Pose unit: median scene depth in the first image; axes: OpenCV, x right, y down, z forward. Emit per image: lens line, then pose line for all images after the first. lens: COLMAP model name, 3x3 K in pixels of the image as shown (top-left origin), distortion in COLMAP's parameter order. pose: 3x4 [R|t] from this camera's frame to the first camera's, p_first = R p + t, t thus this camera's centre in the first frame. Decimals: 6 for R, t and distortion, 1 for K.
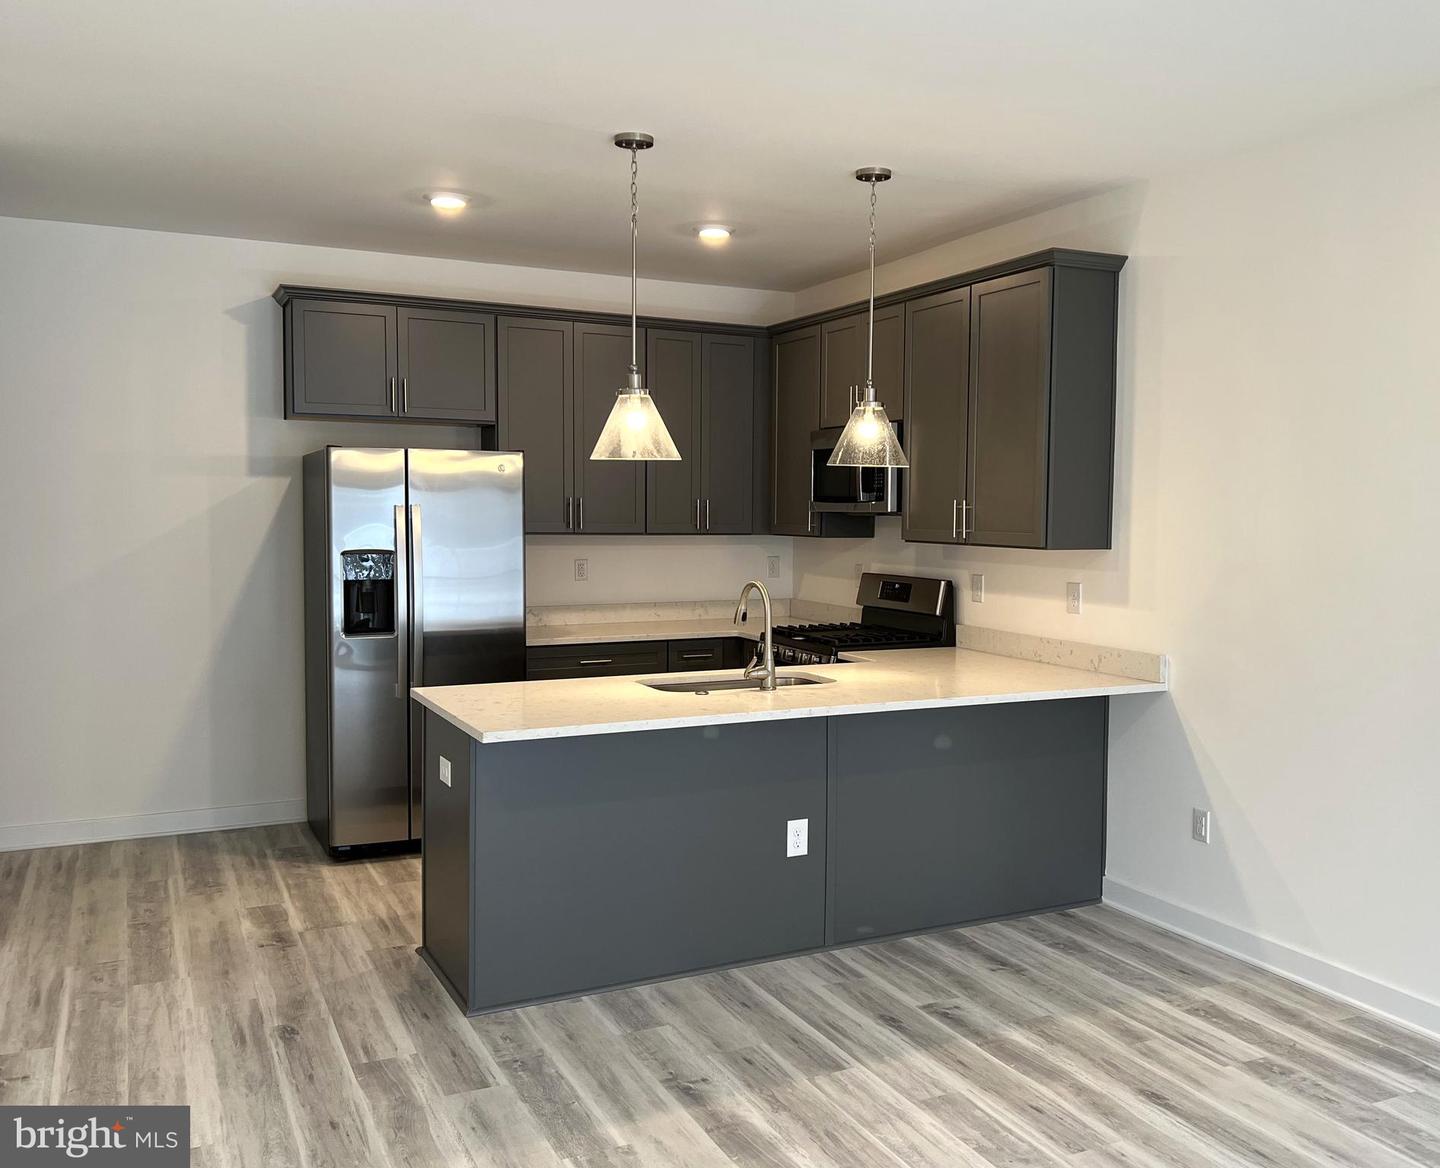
lens RADIAL K [[1196.9, 0, 723.0], [0, 1196.9, 581.9], [0, 0, 1]] dist [0.003617, 0.001047]
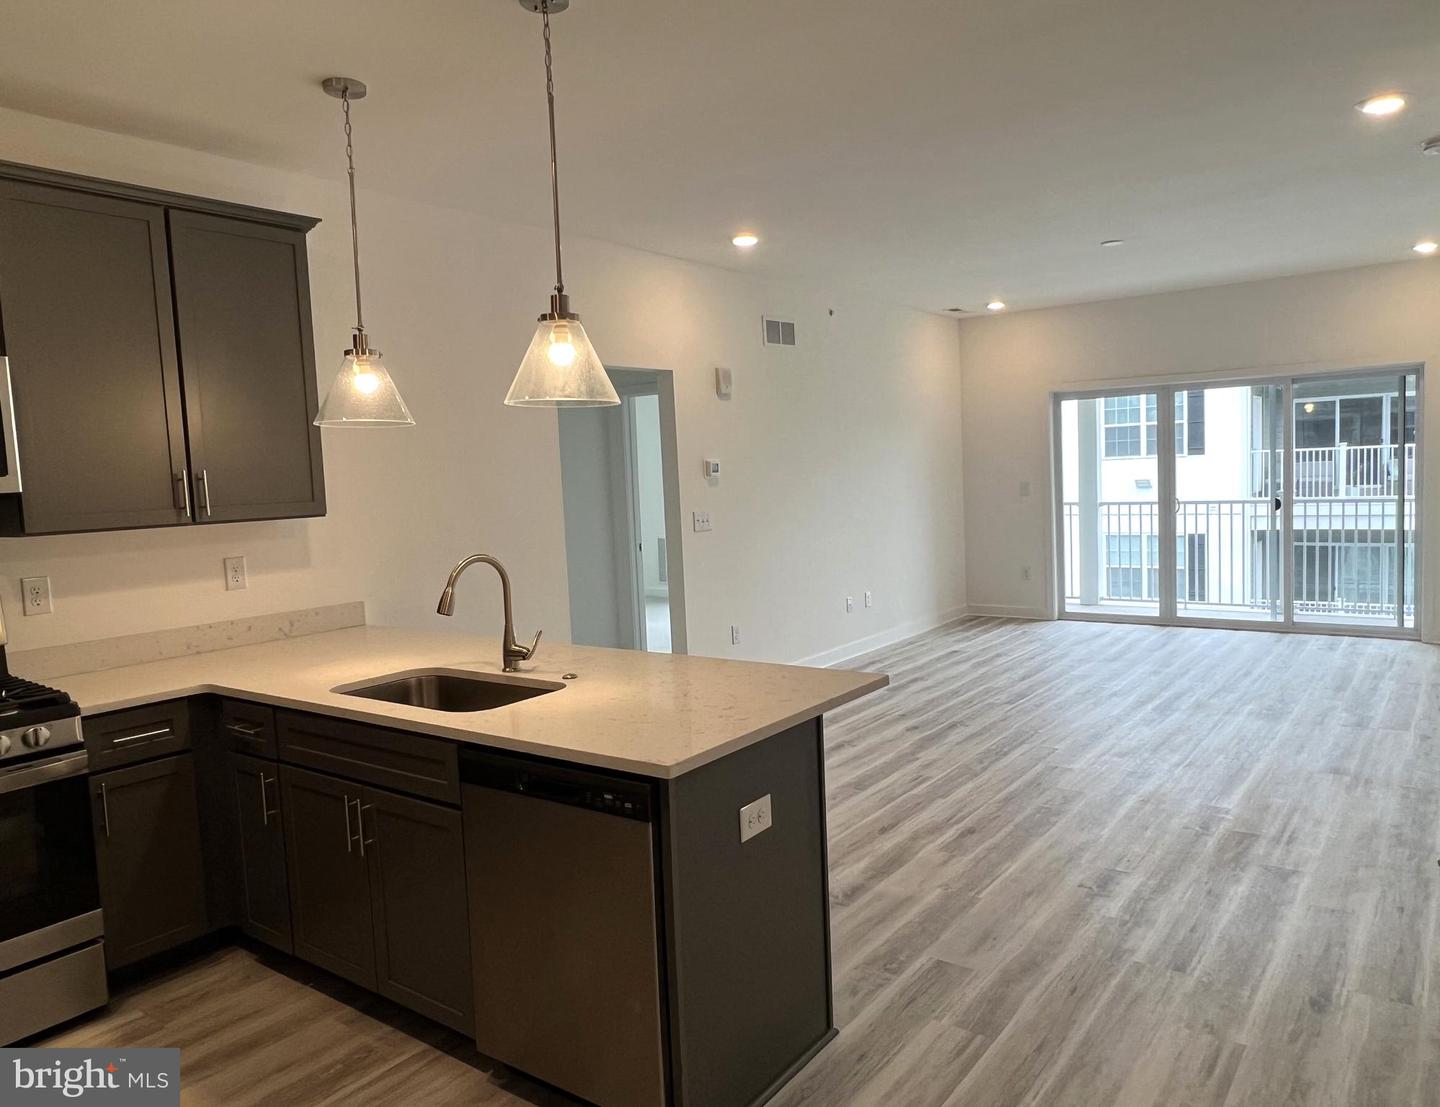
lens RADIAL K [[1043.8, 0, 723.4], [0, 1043.8, 553.3], [0, 0, 1]] dist [-0.001133, 0.008409]
pose [[-0.455013, -0.063447, 0.888222, -0.665505], [0.092419, 0.988707, 0.117968, -0.069325], [-0.885676, 0.135765, -0.444011, 1.085542]]
